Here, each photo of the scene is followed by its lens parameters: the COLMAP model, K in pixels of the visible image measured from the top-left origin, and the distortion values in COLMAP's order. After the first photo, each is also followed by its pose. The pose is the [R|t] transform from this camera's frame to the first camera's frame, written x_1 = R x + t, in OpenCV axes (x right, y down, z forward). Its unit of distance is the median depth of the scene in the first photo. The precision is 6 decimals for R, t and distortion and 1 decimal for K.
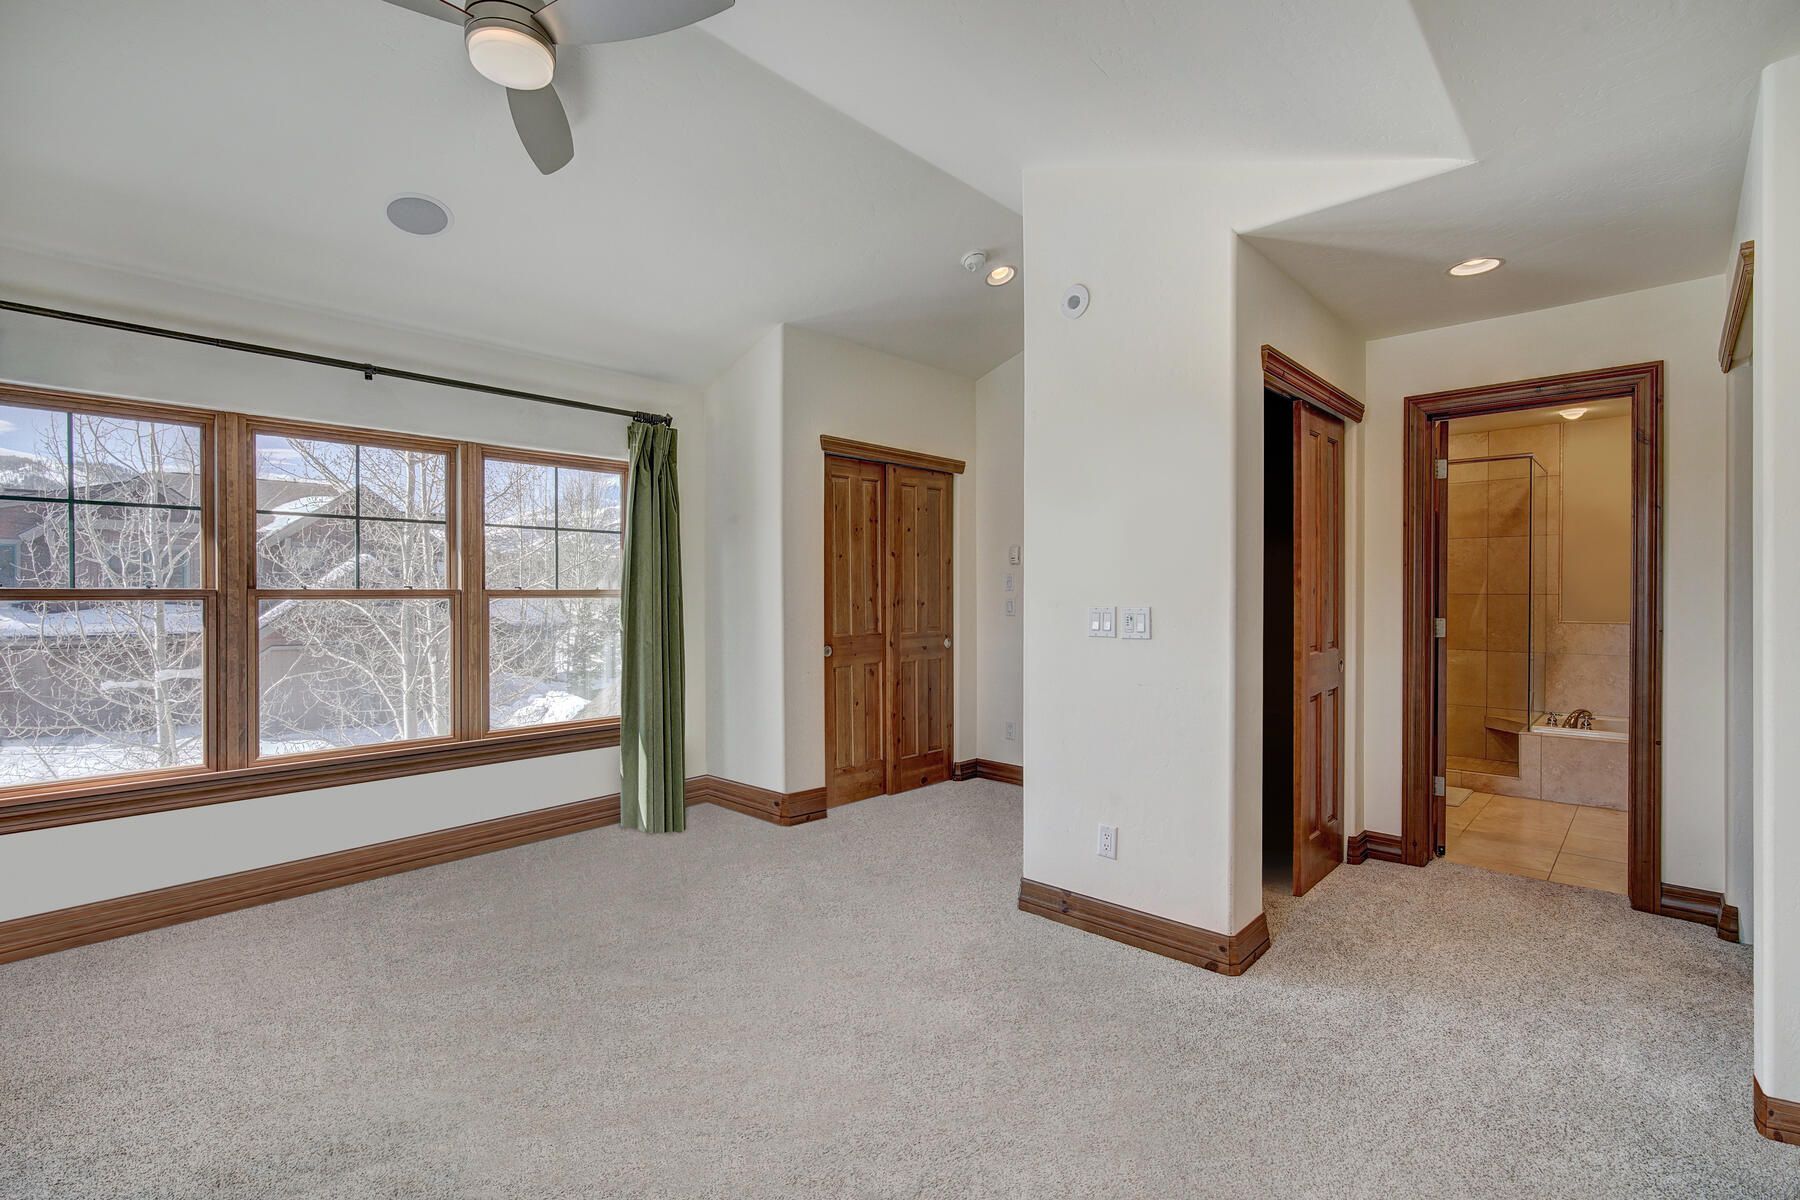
lens RADIAL K [[825.0, 0, 900.0], [0, 825.0, 600.0], [0, 0, 1]] dist [0.000353, 0.000116]
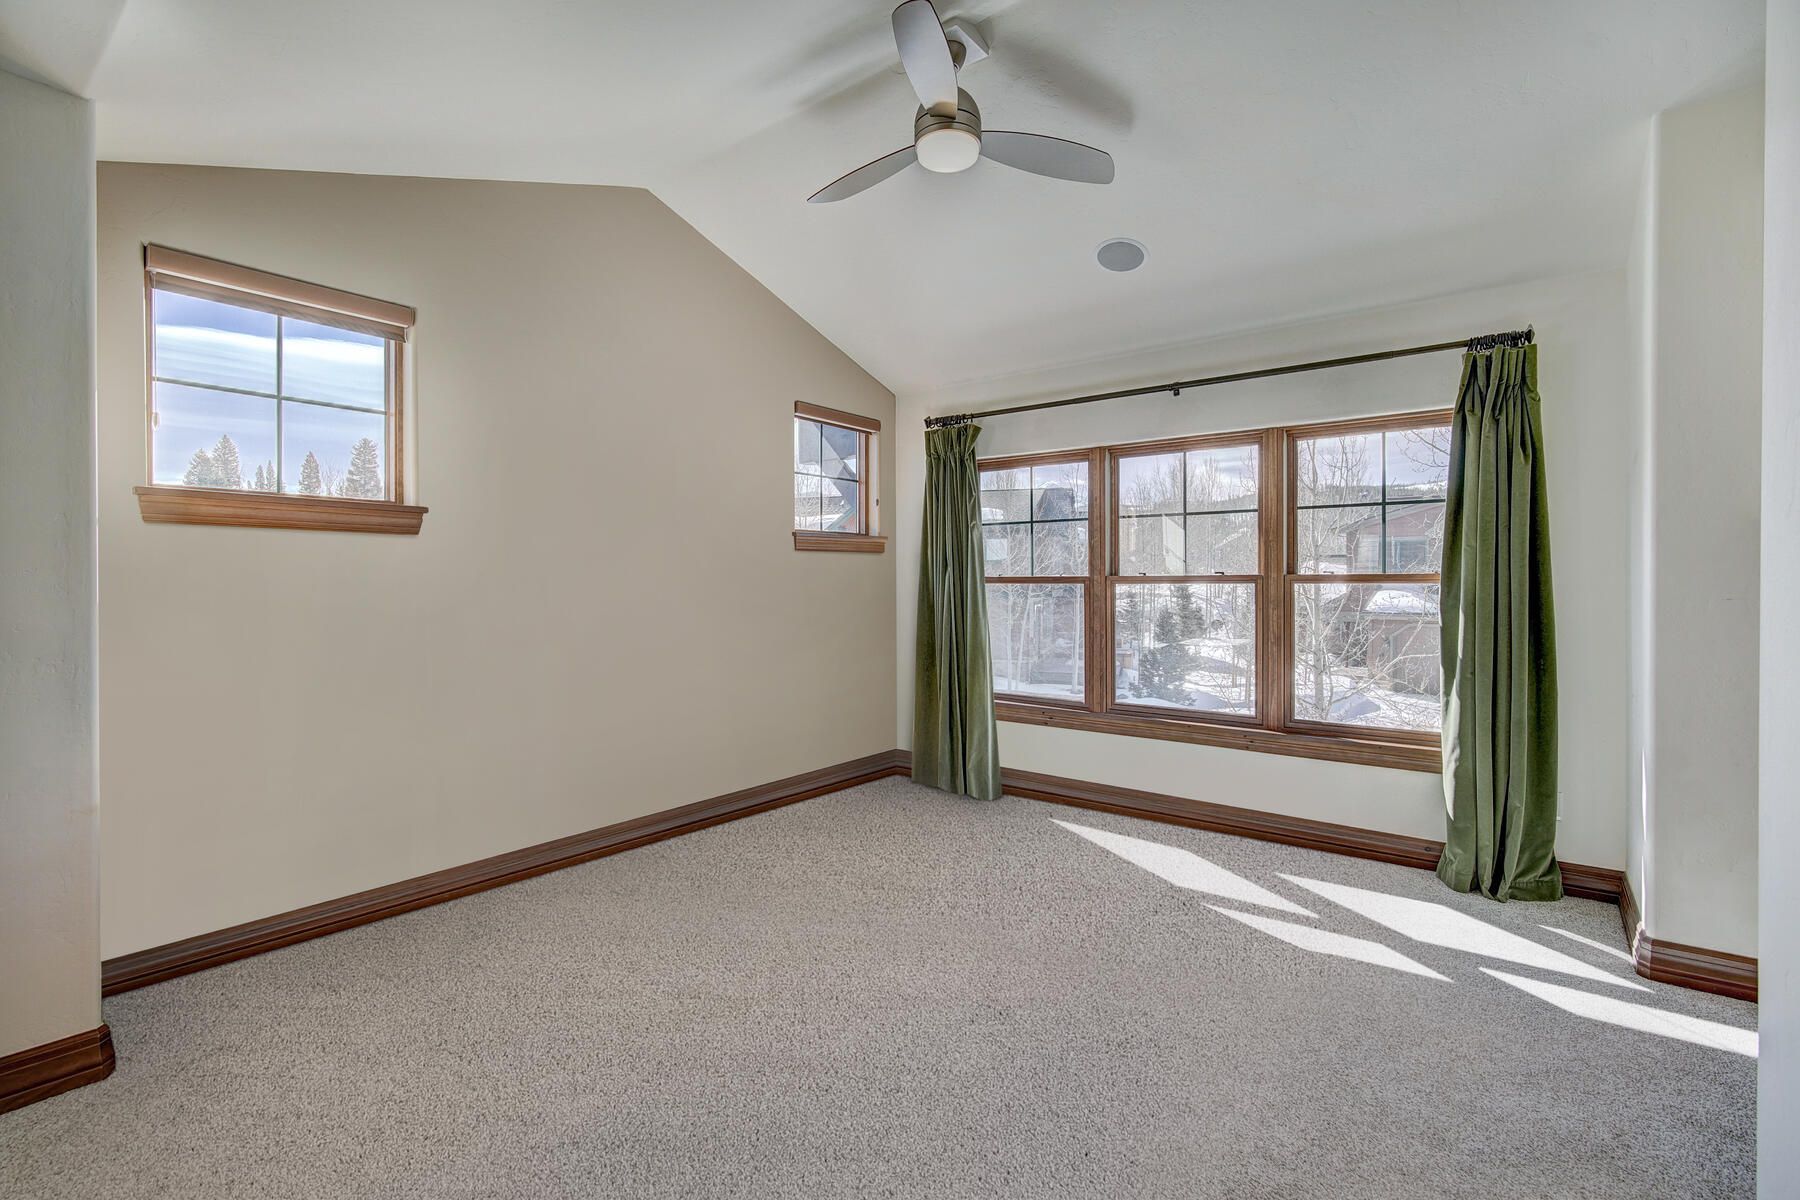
lens RADIAL K [[832.5, 0, 927.6], [0, 832.5, 584.9], [0, 0, 1]] dist [-0.001934, -0.000182]
pose [[0.097736, 0.005997, -0.995194, 0.448332], [-0.002035, 0.999981, 0.005826, -0.004563], [0.995210, 0.001456, 0.097746, 0.483983]]
